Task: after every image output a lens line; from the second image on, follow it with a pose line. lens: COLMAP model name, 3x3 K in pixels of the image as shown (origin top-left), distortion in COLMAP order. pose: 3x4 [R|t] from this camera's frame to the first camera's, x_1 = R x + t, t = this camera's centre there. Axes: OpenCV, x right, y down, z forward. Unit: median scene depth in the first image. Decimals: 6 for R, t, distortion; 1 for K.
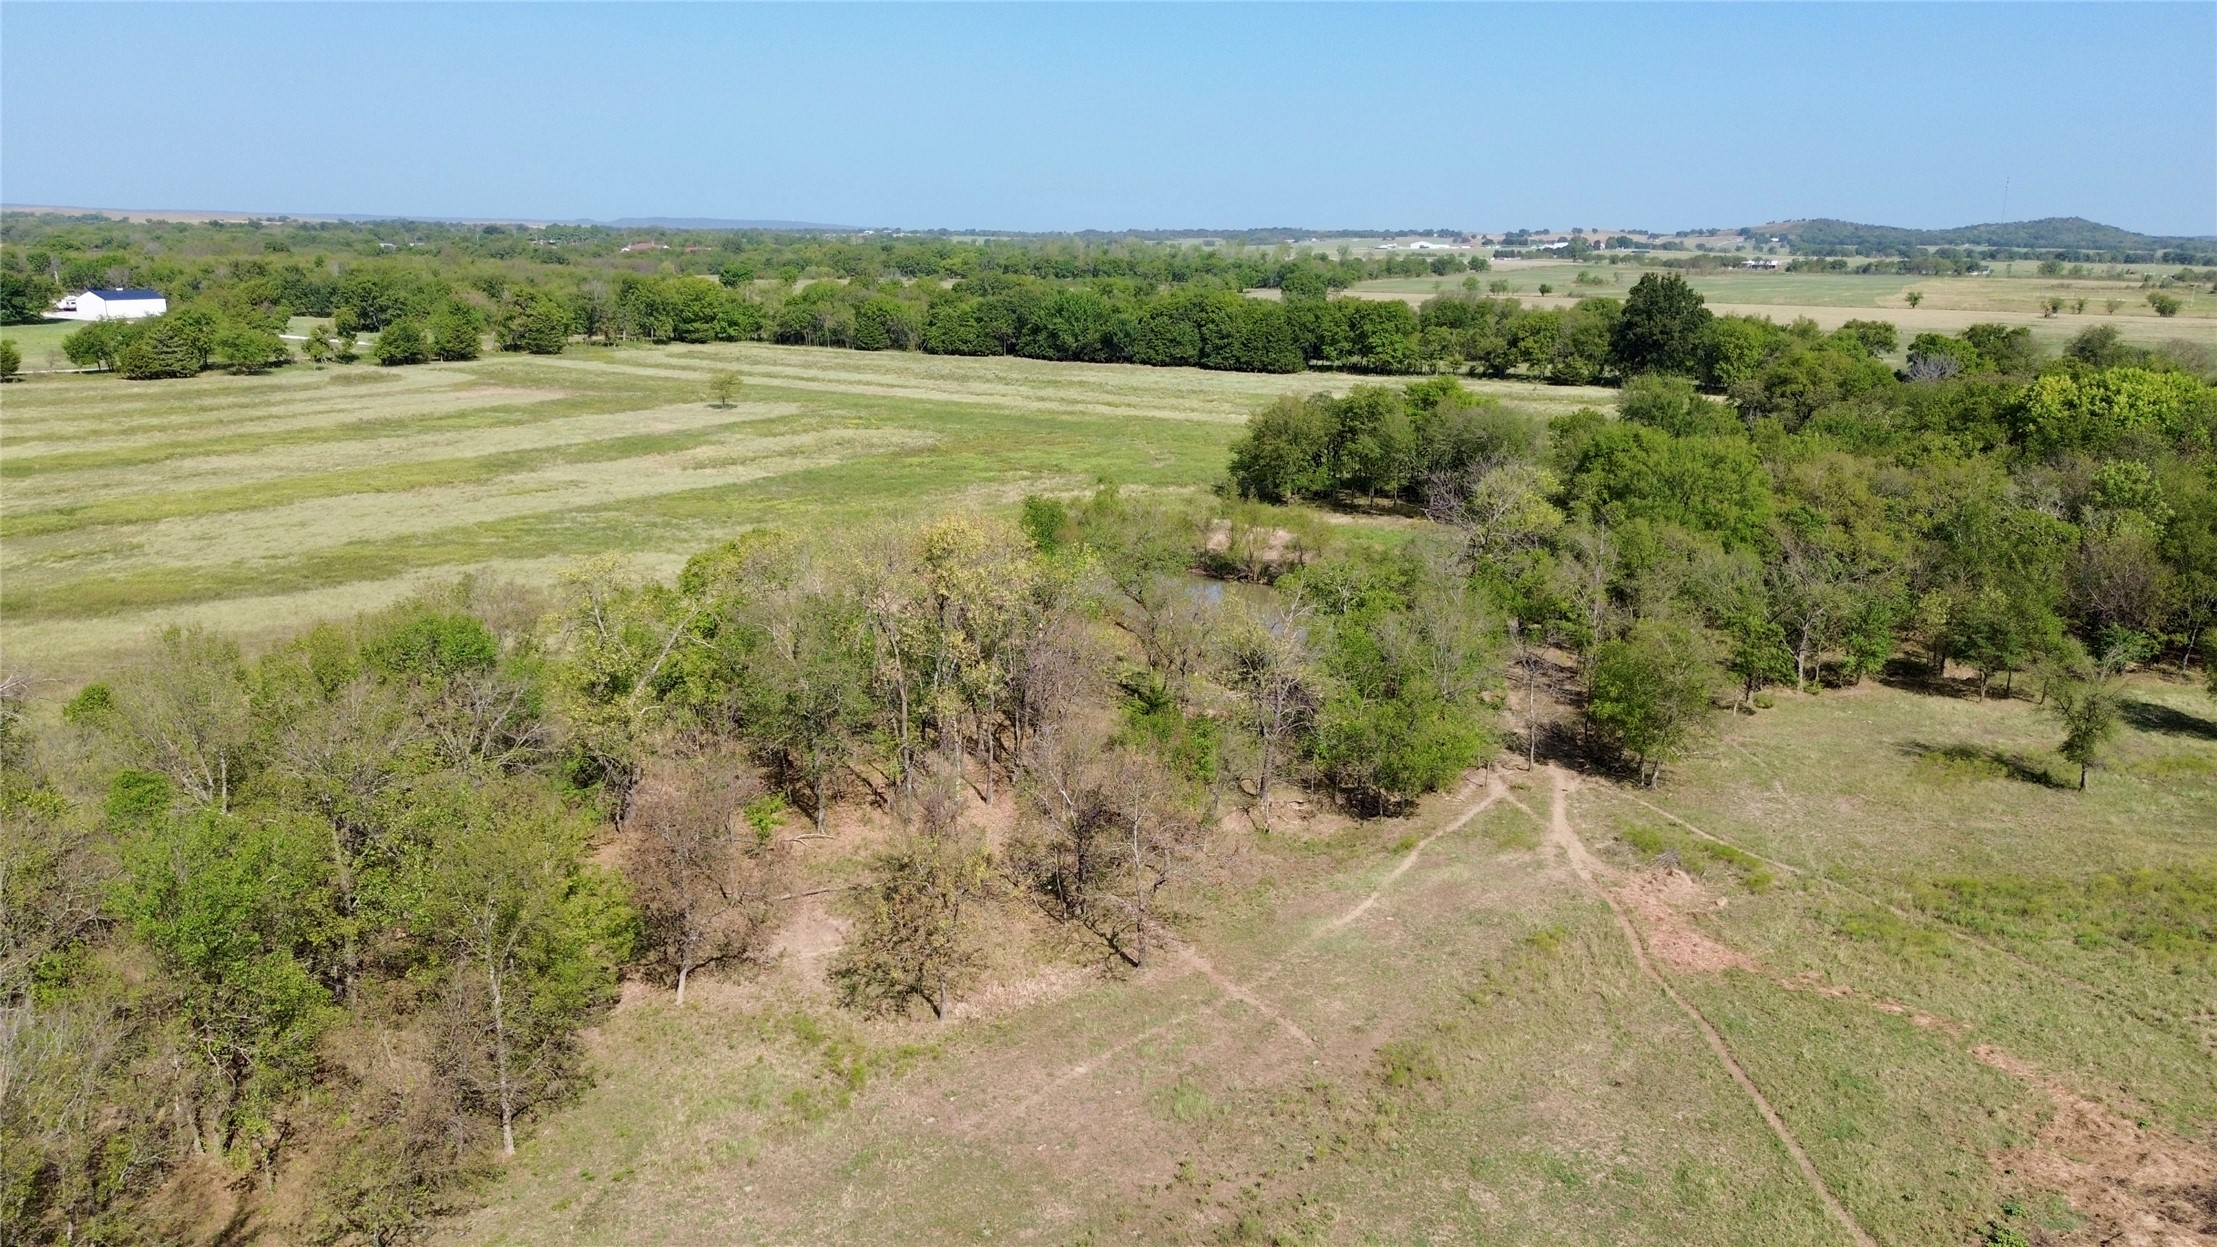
lens RADIAL K [[1580.6, 0, 1104.2], [0, 1580.6, 627.8], [0, 0, 1]] dist [0.074033, -0.072708]
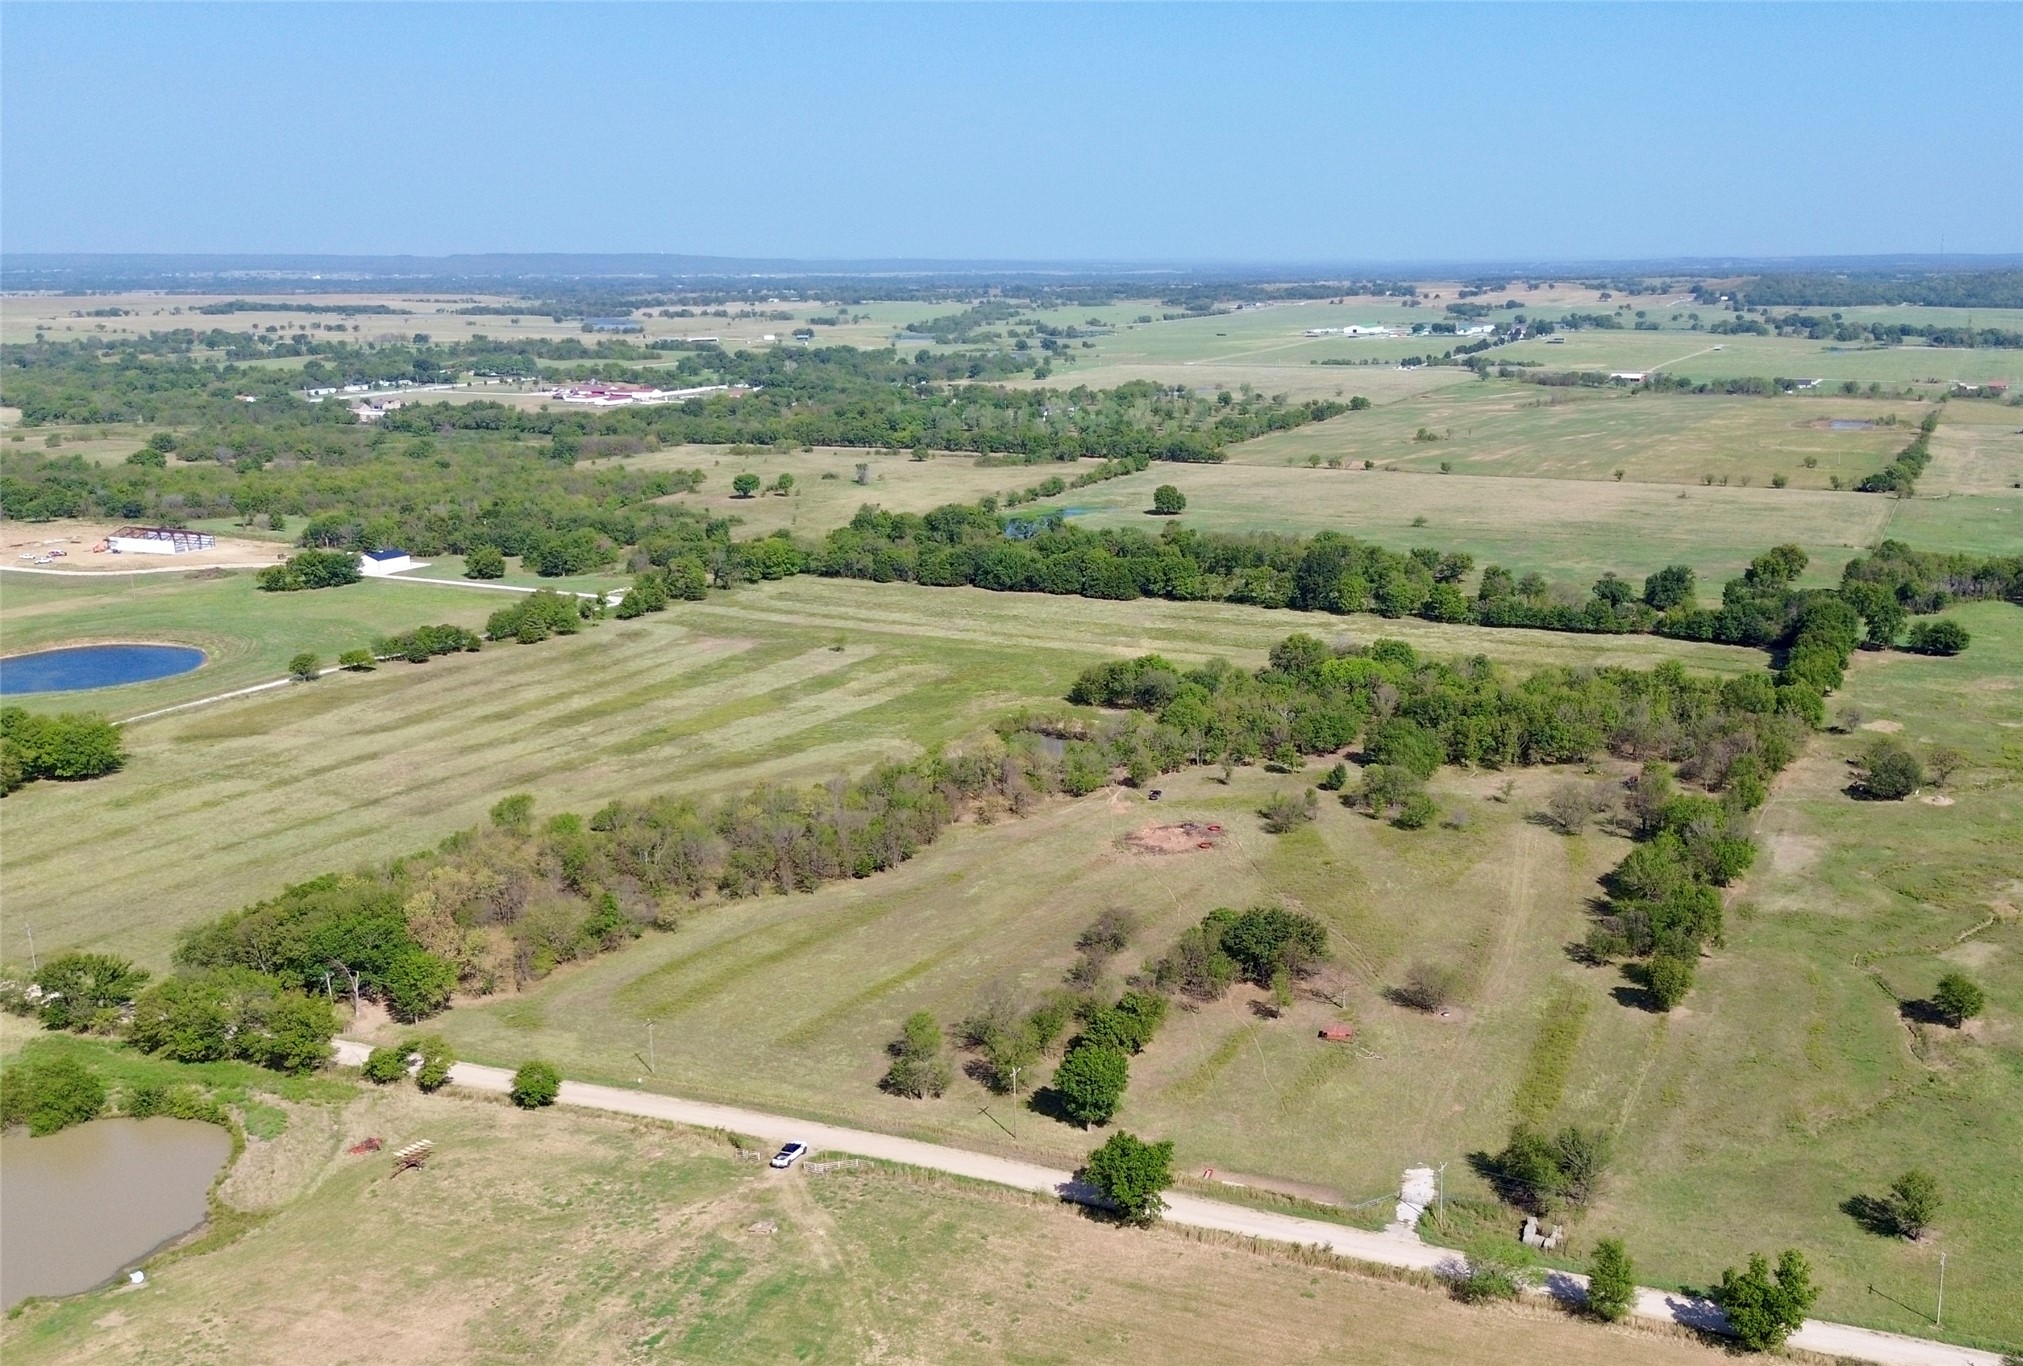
lens RADIAL K [[1912.1, 0, 1238.5], [0, 1912.1, 685.7], [0, 0, 1]] dist [0.094654, -0.070101]
pose [[0.994685, -0.039802, 0.094961, 0.024509], [0.041371, 0.999037, -0.014609, -0.023860], [-0.094288, 0.018460, 0.995374, -1.018564]]
